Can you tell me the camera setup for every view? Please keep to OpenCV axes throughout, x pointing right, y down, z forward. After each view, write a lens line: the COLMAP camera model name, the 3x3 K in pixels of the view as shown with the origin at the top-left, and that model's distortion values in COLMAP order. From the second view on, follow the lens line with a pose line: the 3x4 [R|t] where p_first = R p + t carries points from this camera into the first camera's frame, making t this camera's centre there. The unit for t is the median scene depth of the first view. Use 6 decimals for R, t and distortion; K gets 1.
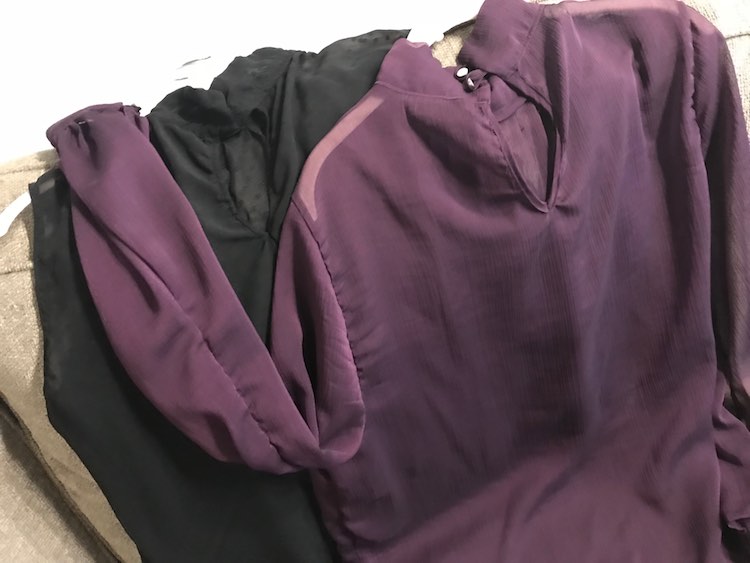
lens RADIAL K [[614.2, 0, 376.9], [0, 614.2, 280.4], [0, 0, 1]] dist [0.000816, -0.014870]
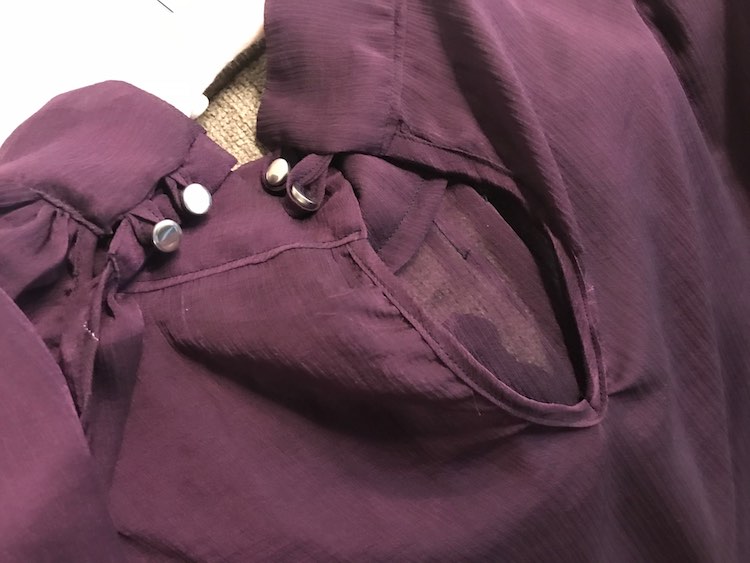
lens RADIAL K [[614.2, 0, 373.3], [0, 614.2, 283.1], [0, 0, 1]] dist [0.000816, -0.014870]
pose [[0.930572, -0.362090, 0.054094, 0.151414], [0.362440, 0.932000, 0.003542, -0.251683], [-0.051698, 0.016310, 0.998530, 0.600486]]
